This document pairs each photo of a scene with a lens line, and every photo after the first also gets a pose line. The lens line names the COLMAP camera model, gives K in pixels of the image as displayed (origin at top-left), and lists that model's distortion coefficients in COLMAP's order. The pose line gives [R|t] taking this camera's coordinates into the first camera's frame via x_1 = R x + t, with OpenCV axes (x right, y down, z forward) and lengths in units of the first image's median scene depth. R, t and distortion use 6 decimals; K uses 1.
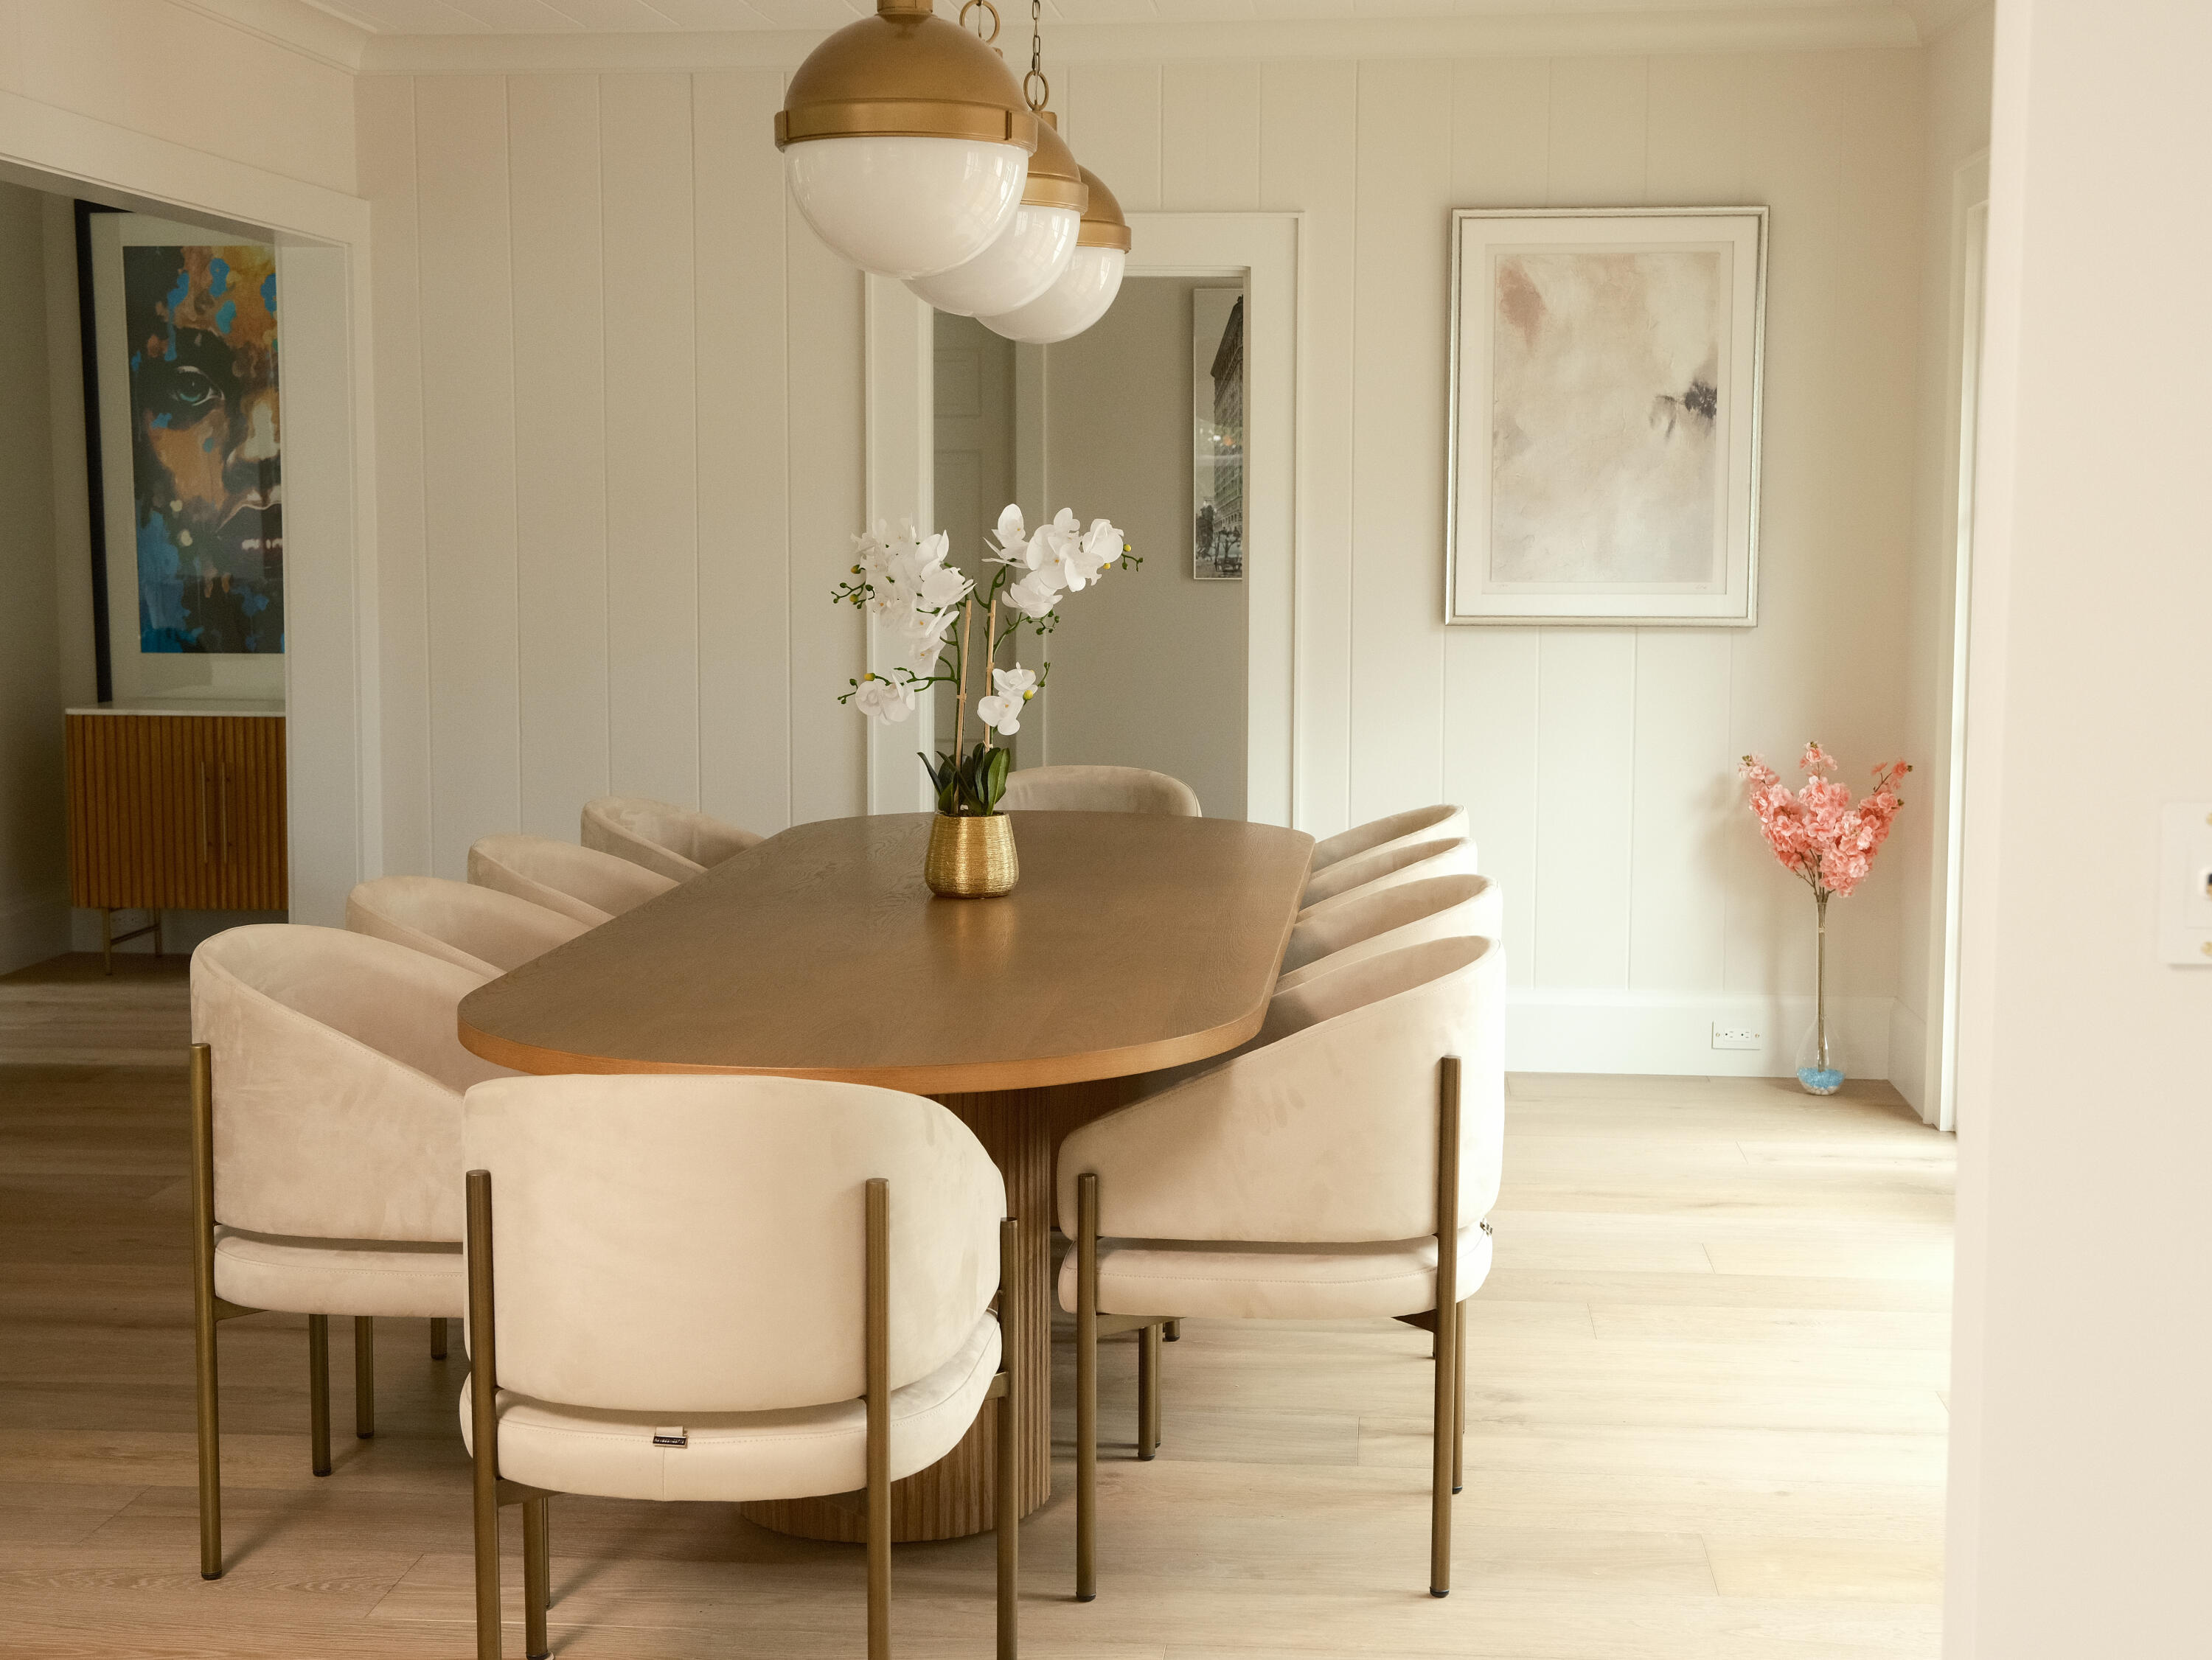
lens RADIAL K [[2607.8, 0, 1106.0], [0, 2607.8, 830.0], [0, 0, 1]] dist [-0.002658, -0.003341]
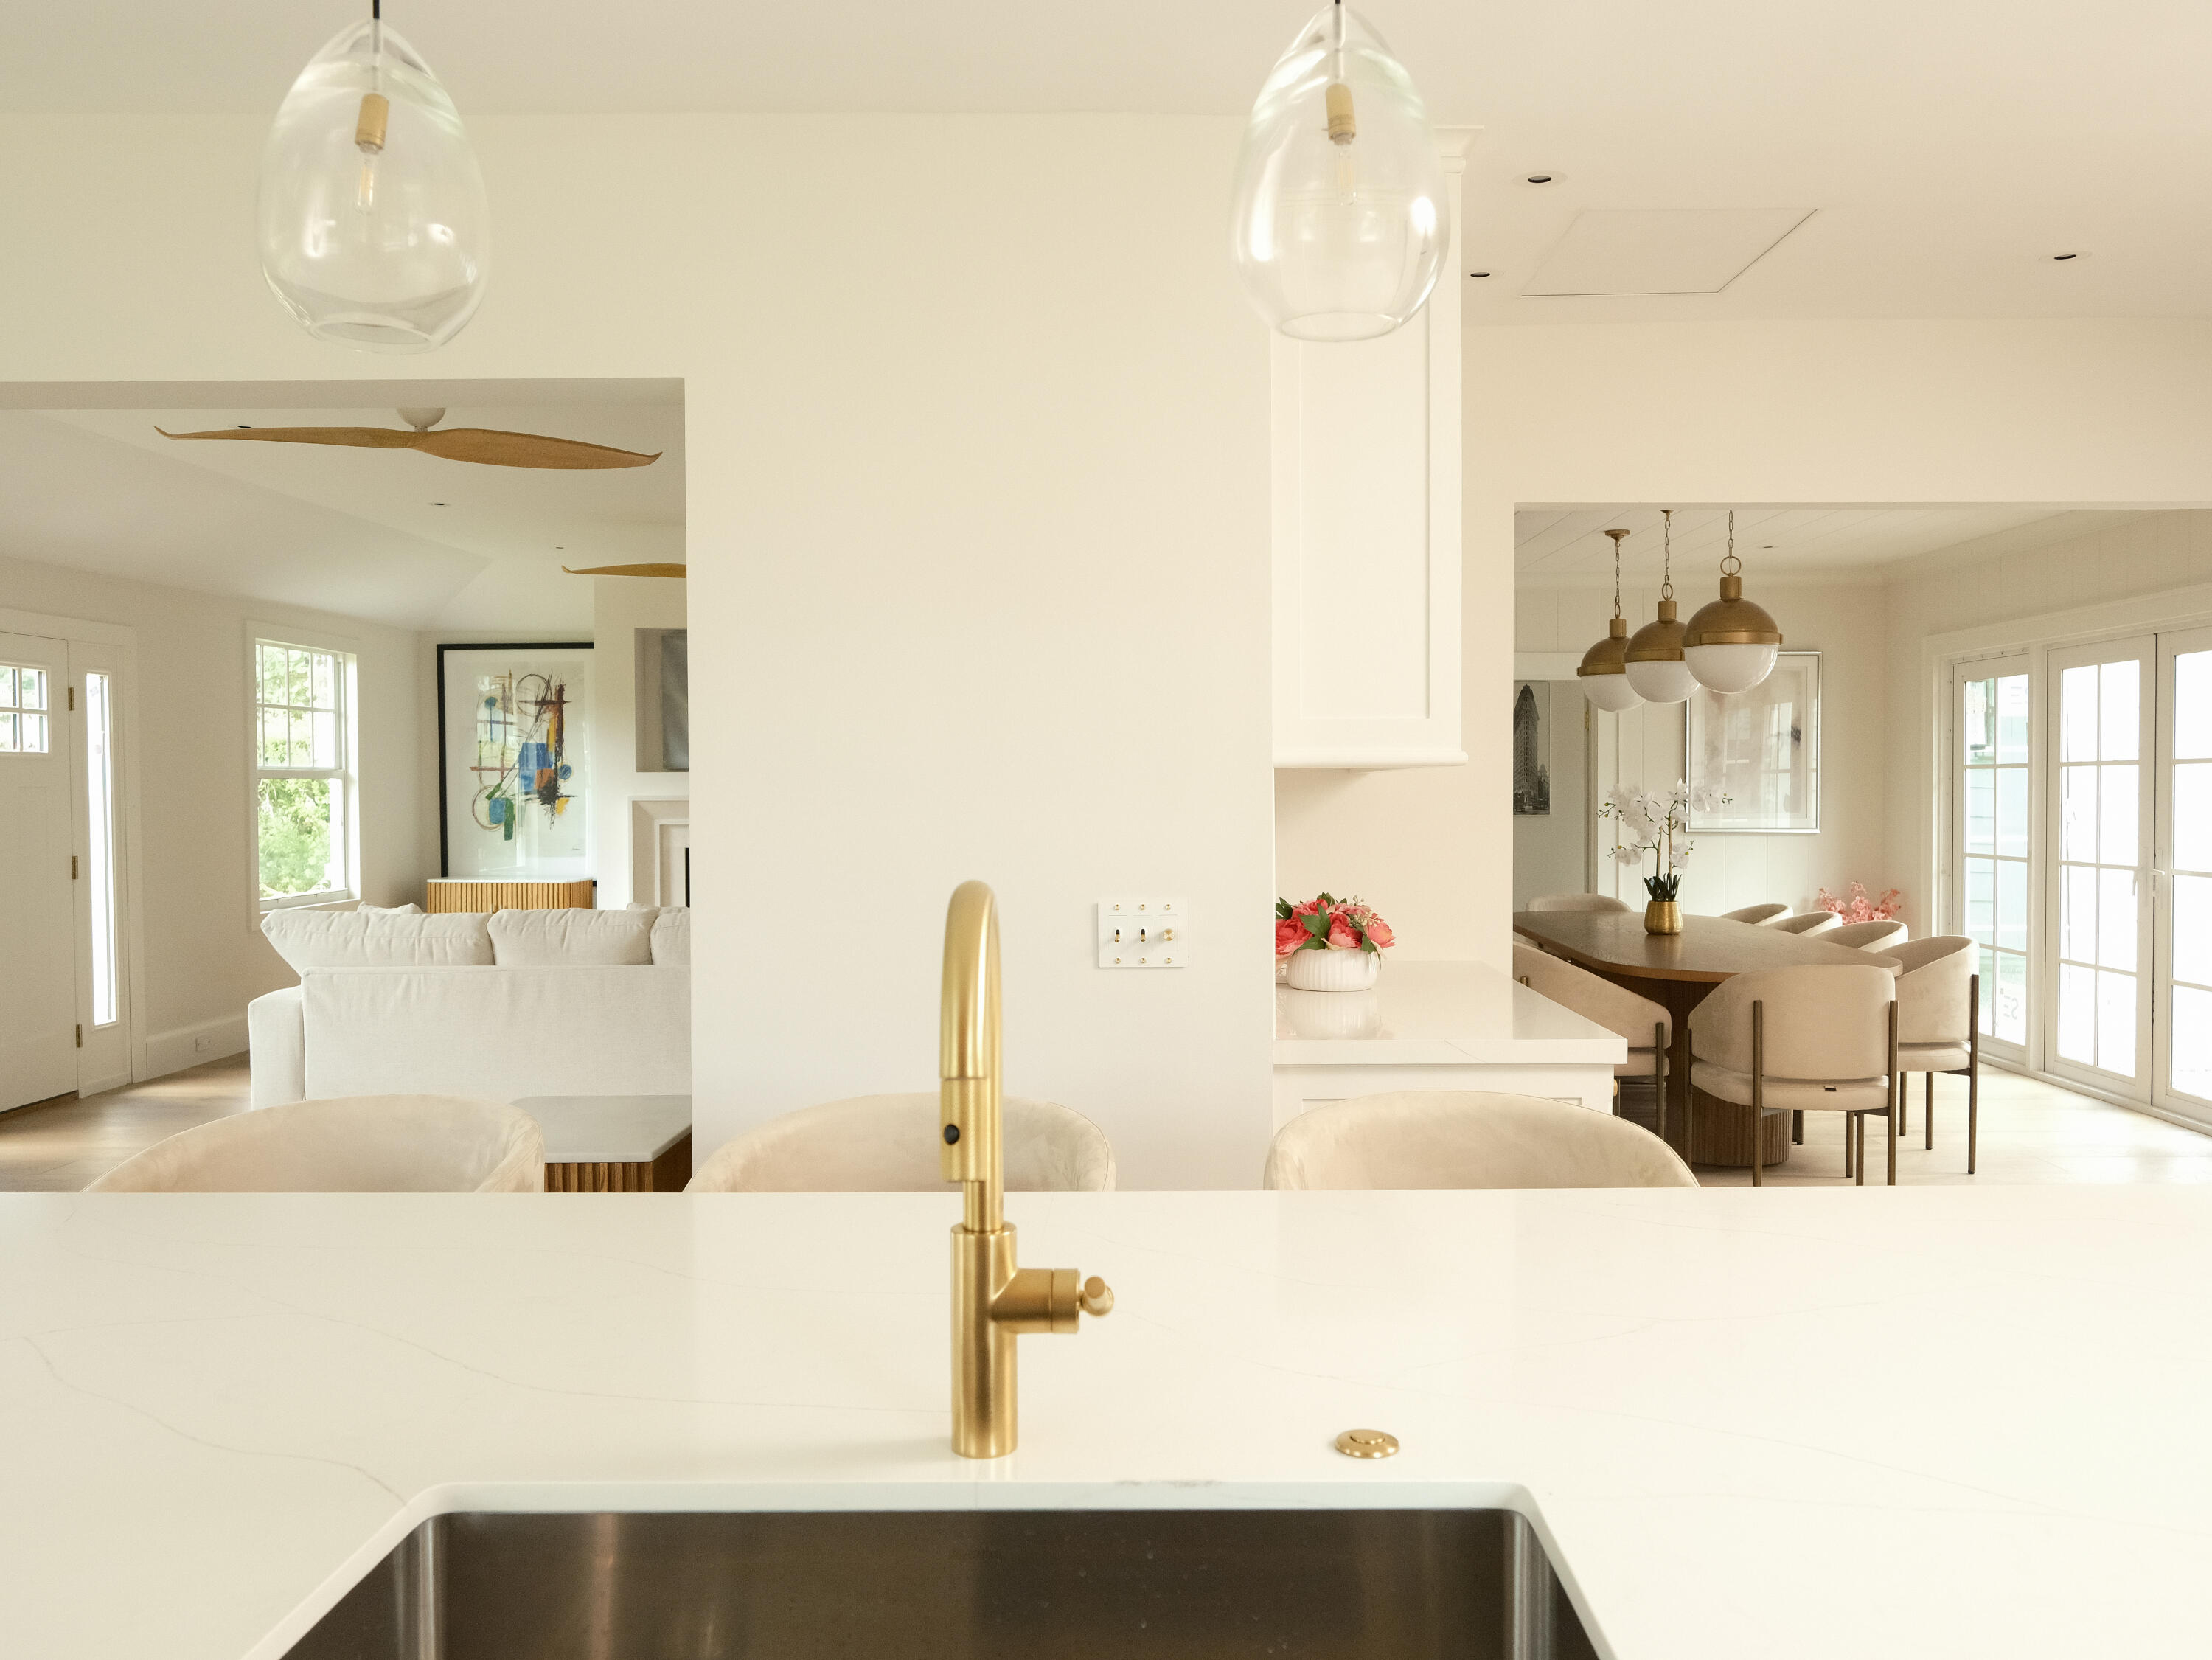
lens RADIAL K [[1617.8, 0, 1106.0], [0, 1617.8, 830.0], [0, 0, 1]] dist [-0.005303, -0.002516]
pose [[0.994282, -0.002733, 0.106748, -0.752209], [0.012853, 0.995468, -0.094229, 0.065453], [-0.106007, 0.095062, 0.989811, -0.484910]]
